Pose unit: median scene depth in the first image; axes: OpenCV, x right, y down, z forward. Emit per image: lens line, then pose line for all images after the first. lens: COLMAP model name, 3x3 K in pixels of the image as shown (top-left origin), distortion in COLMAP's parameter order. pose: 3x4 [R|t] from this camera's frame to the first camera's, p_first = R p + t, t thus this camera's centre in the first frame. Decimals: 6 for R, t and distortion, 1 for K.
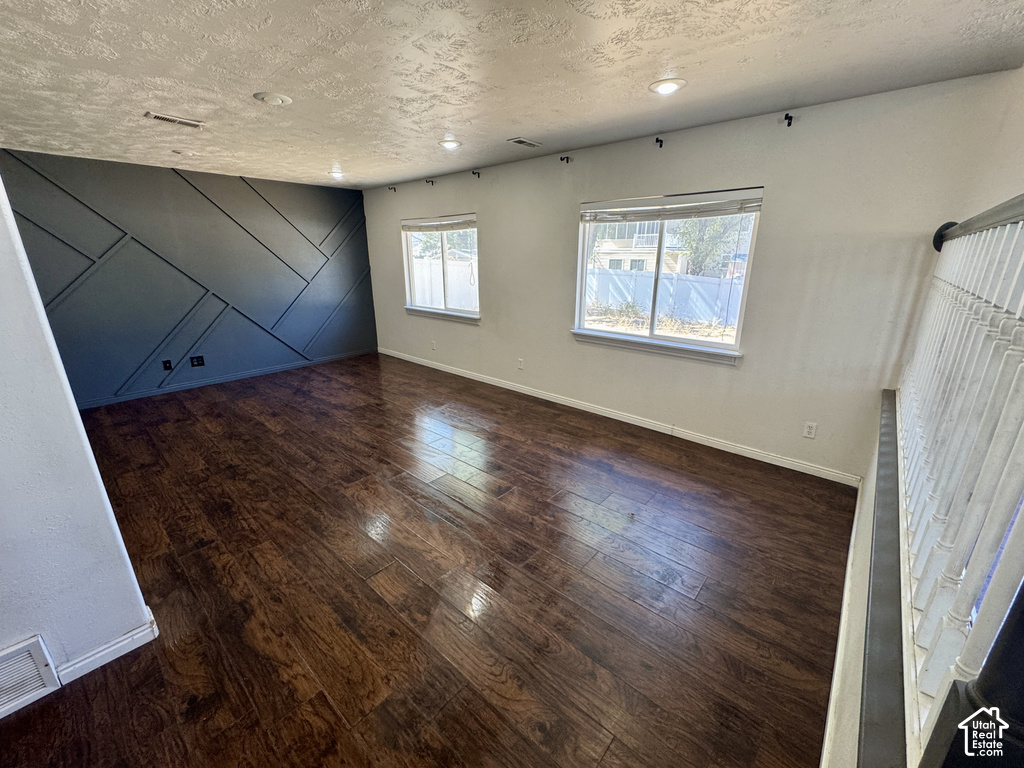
lens RADIAL K [[408.2, 0, 510.1], [0, 408.2, 383.1], [0, 0, 1]] dist [-0.002548, -0.000175]
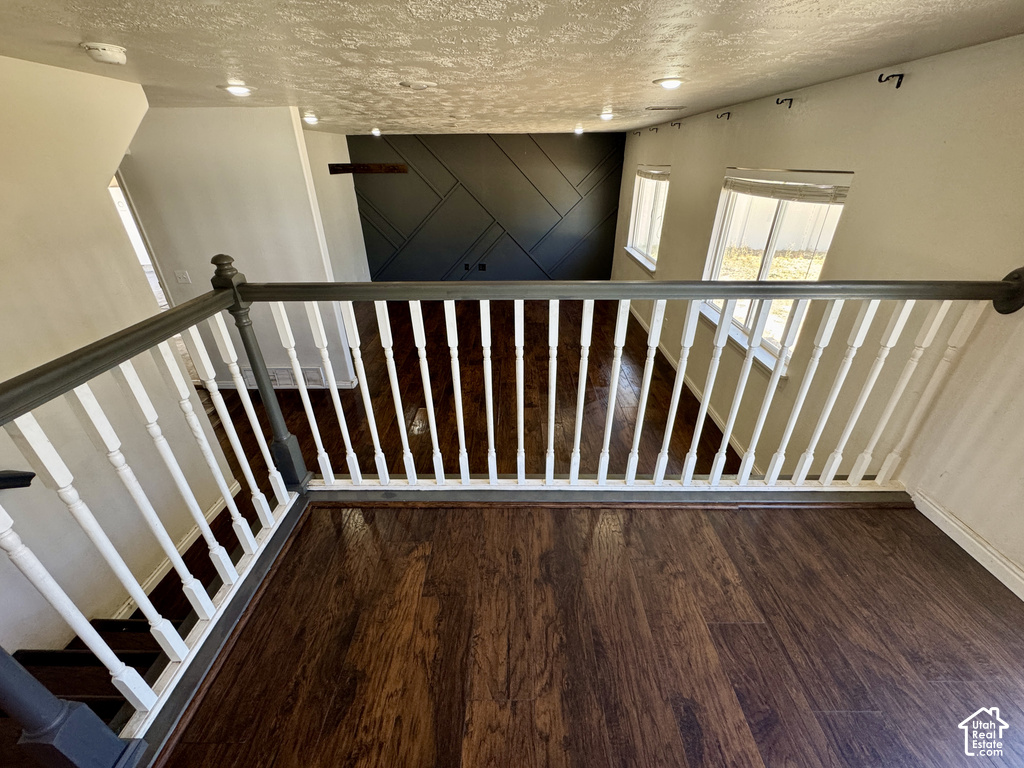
lens RADIAL K [[408.2, 0, 514.9], [0, 408.2, 378.7], [0, 0, 1]] dist [-0.002548, -0.000175]
pose [[0.664177, 0.347449, -0.661928, 0.570476], [-0.218804, 0.937007, 0.272291, -0.125738], [0.714839, -0.036017, 0.698361, -0.000951]]
